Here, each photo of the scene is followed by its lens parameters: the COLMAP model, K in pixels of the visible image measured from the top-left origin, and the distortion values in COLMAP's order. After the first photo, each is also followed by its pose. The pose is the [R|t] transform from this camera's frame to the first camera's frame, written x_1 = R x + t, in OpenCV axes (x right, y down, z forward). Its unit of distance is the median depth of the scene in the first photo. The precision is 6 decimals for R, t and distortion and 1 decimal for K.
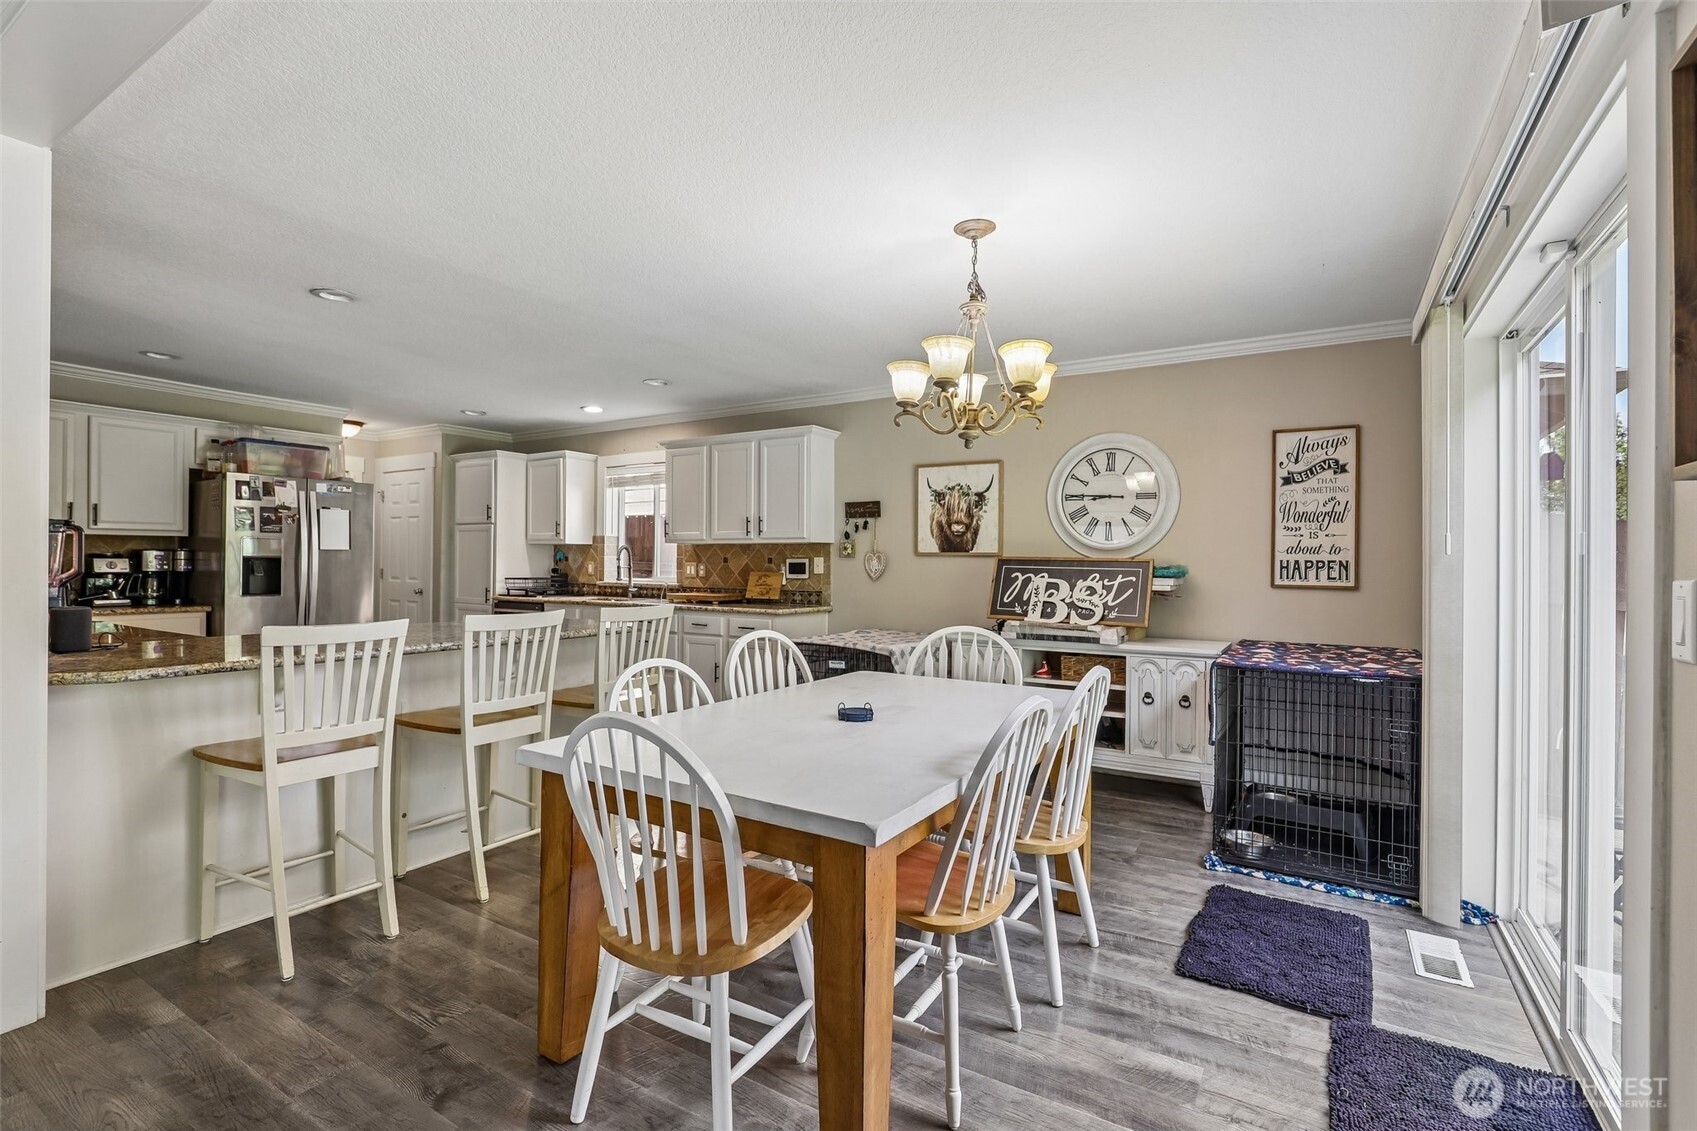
lens RADIAL K [[779.5, 0, 845.2], [0, 779.5, 566.3], [0, 0, 1]] dist [-0.030542, 0.000356]
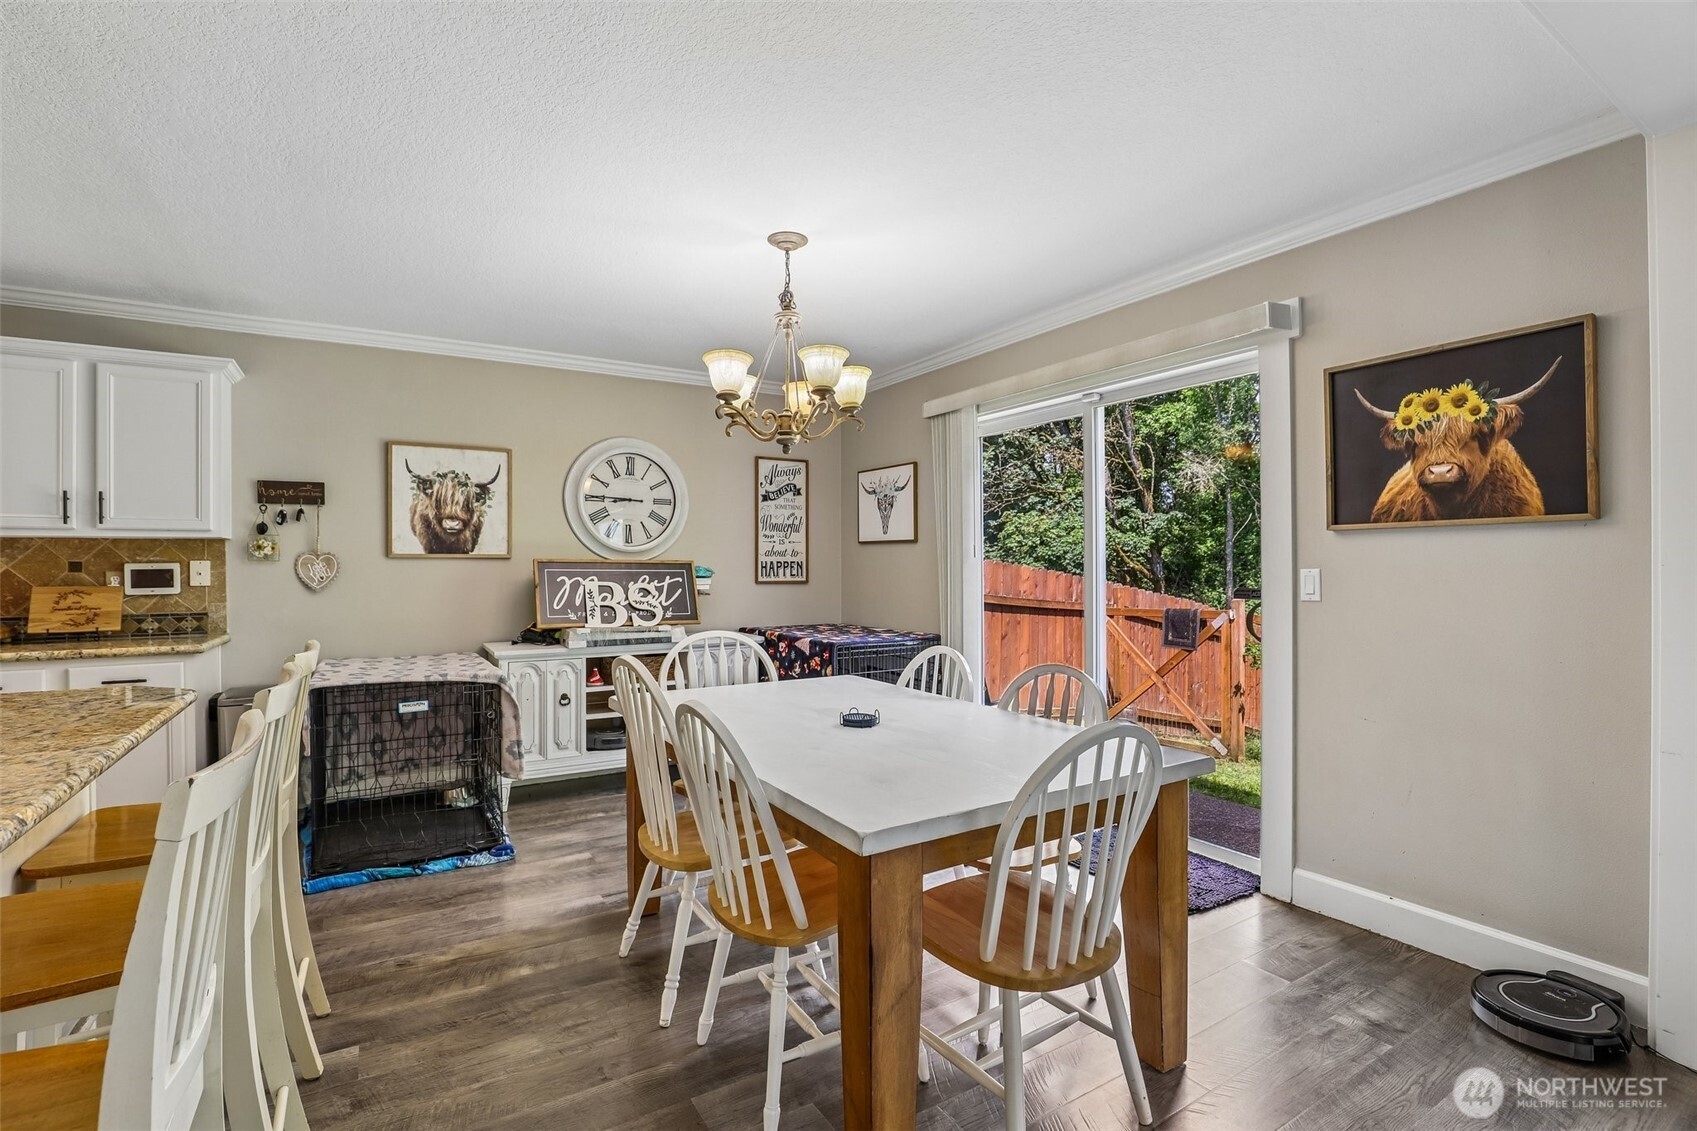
lens RADIAL K [[779.5, 0, 845.2], [0, 779.5, 566.3], [0, 0, 1]] dist [-0.030542, 0.000356]
pose [[0.438700, -0.009897, 0.898579, -0.414814], [0.012275, 0.999912, 0.005021, -0.003875], [-0.898550, 0.008827, 0.438783, 0.271344]]
